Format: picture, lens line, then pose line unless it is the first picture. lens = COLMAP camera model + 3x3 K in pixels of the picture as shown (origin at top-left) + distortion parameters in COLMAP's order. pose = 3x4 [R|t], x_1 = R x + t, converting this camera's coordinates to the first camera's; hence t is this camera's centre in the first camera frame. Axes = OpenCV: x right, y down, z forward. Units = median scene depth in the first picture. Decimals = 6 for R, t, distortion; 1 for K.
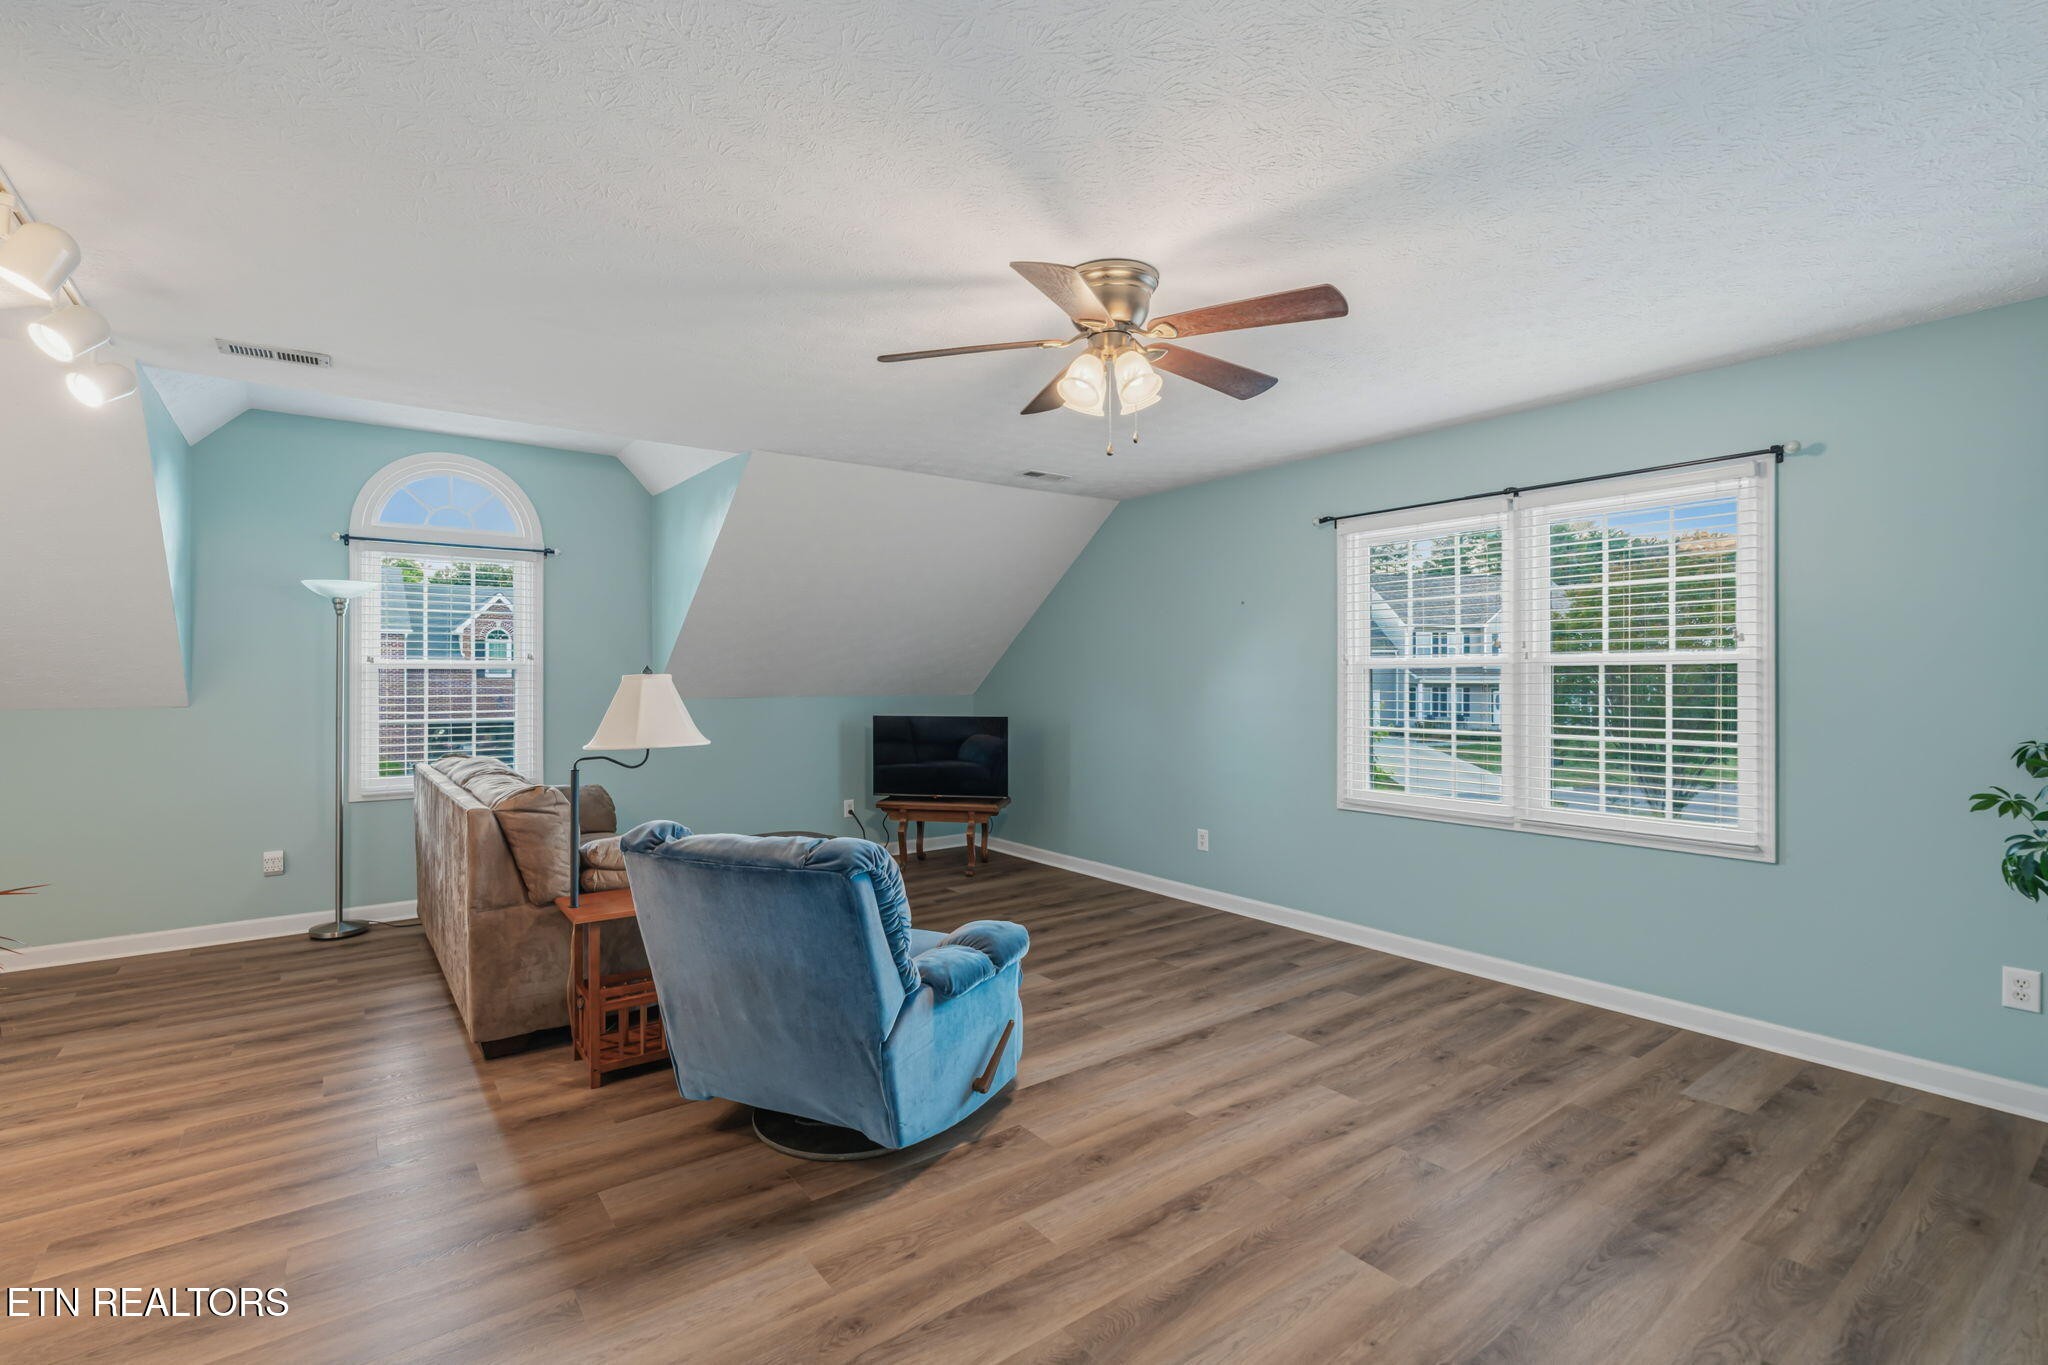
lens RADIAL K [[930.6, 0, 1030.0], [0, 930.6, 675.3], [0, 0, 1]] dist [-0.002017, 0.000953]
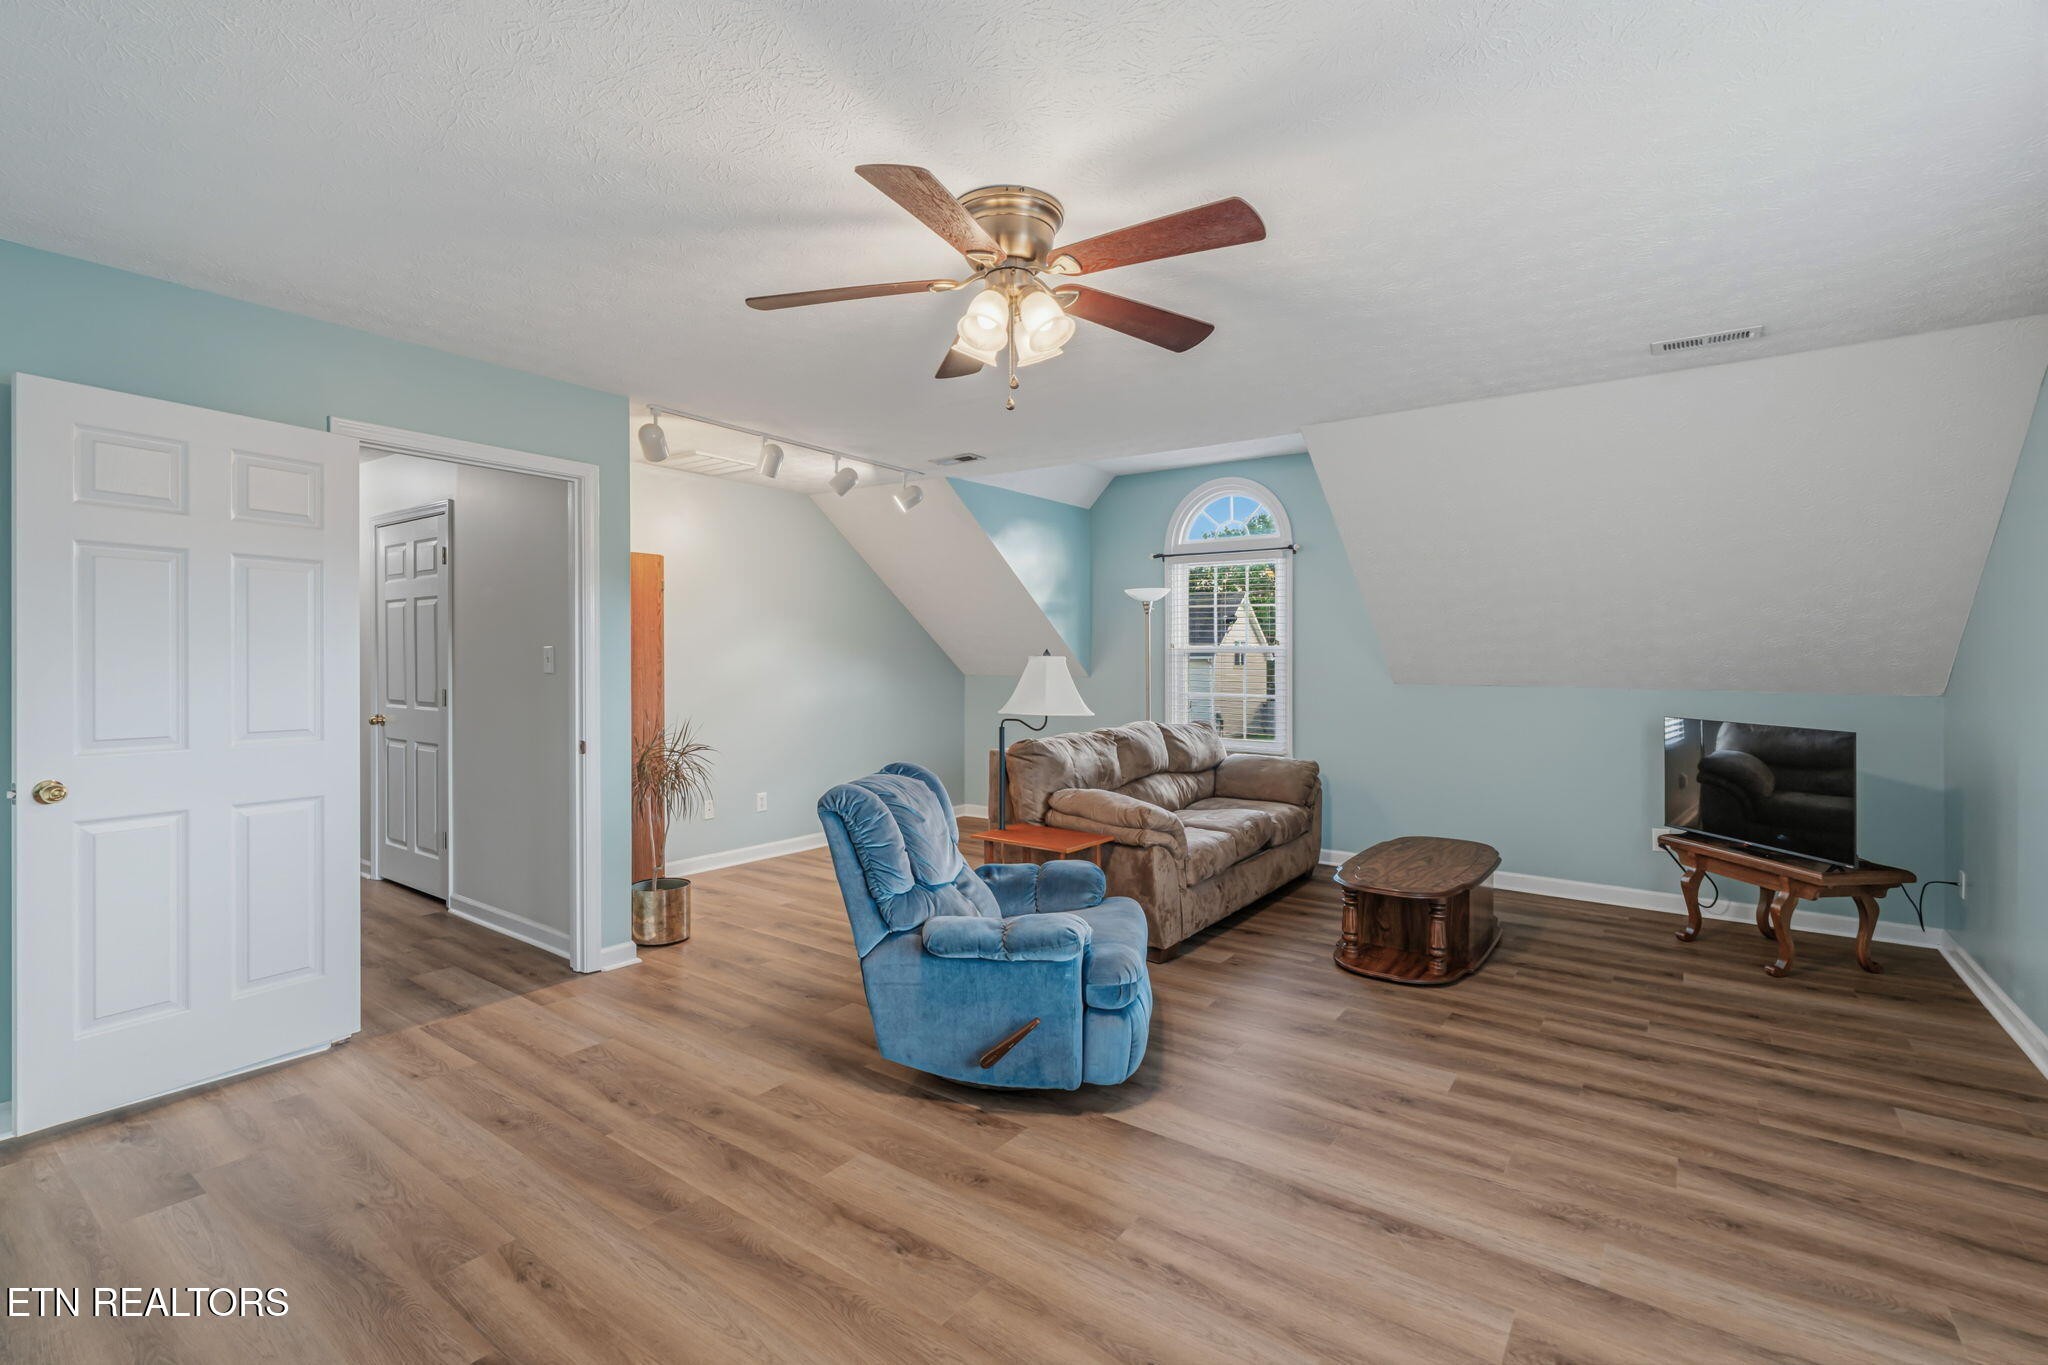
lens RADIAL K [[930.6, 0, 1016.0], [0, 930.6, 668.9], [0, 0, 1]] dist [-0.002017, 0.000953]
pose [[0.280814, 0.013246, -0.959671, 0.730133], [-0.005533, 0.999910, 0.012182, 0.001127], [0.959746, 0.001889, 0.280862, 0.587721]]
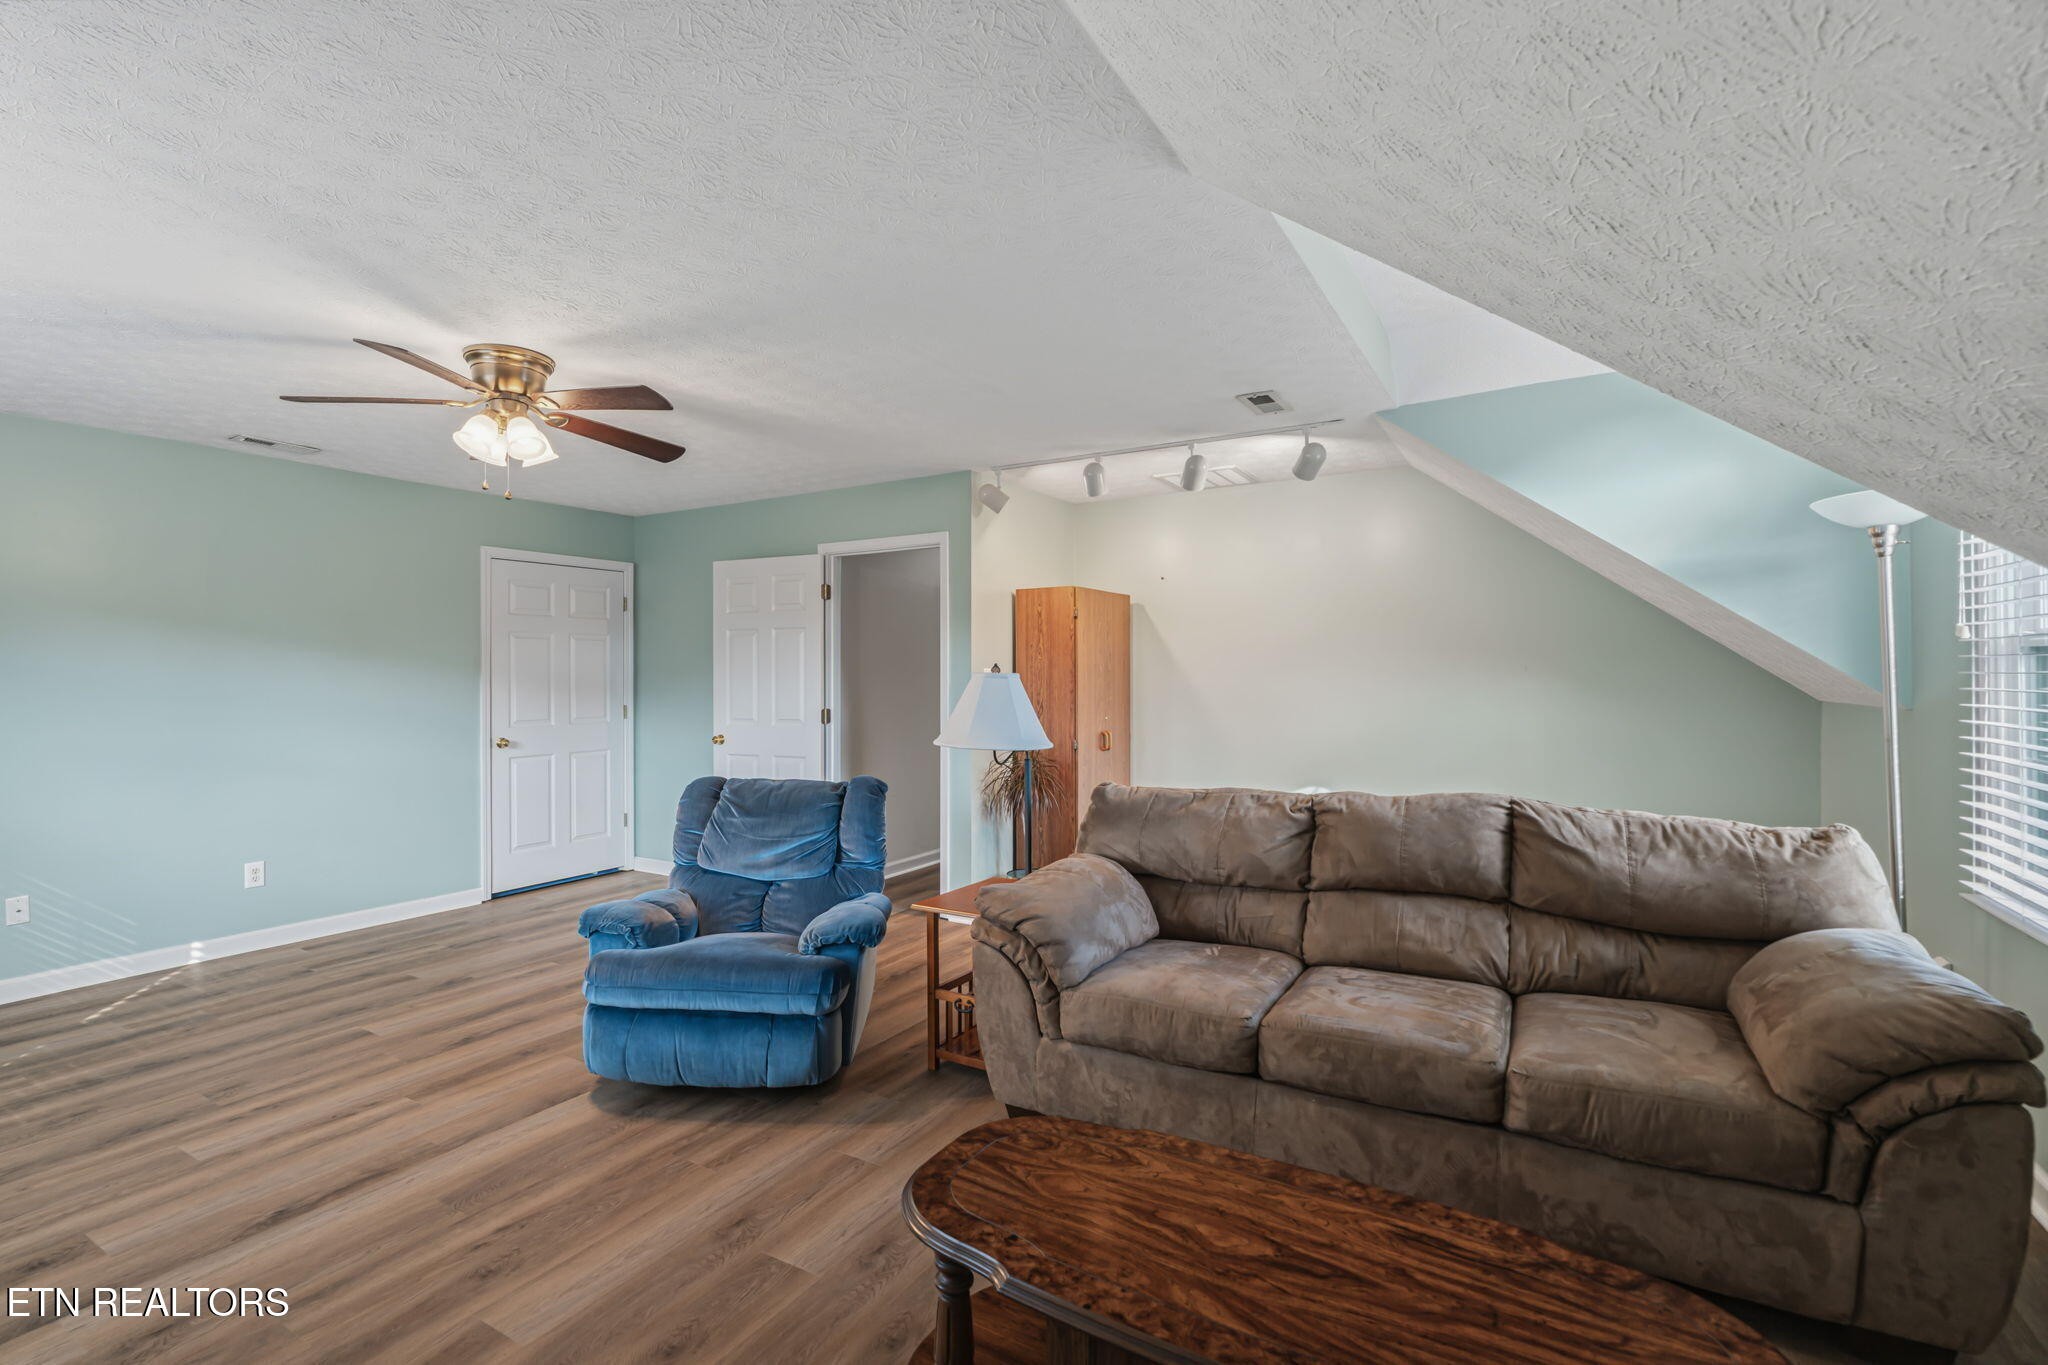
lens RADIAL K [[930.6, 0, 1008.3], [0, 930.6, 680.8], [0, 0, 1]] dist [-0.002017, 0.000953]
pose [[-0.932515, 0.010937, -0.360965, -0.069966], [0.009553, 0.999939, 0.005619, 0.000624], [0.361005, 0.001792, -0.932562, 1.858710]]
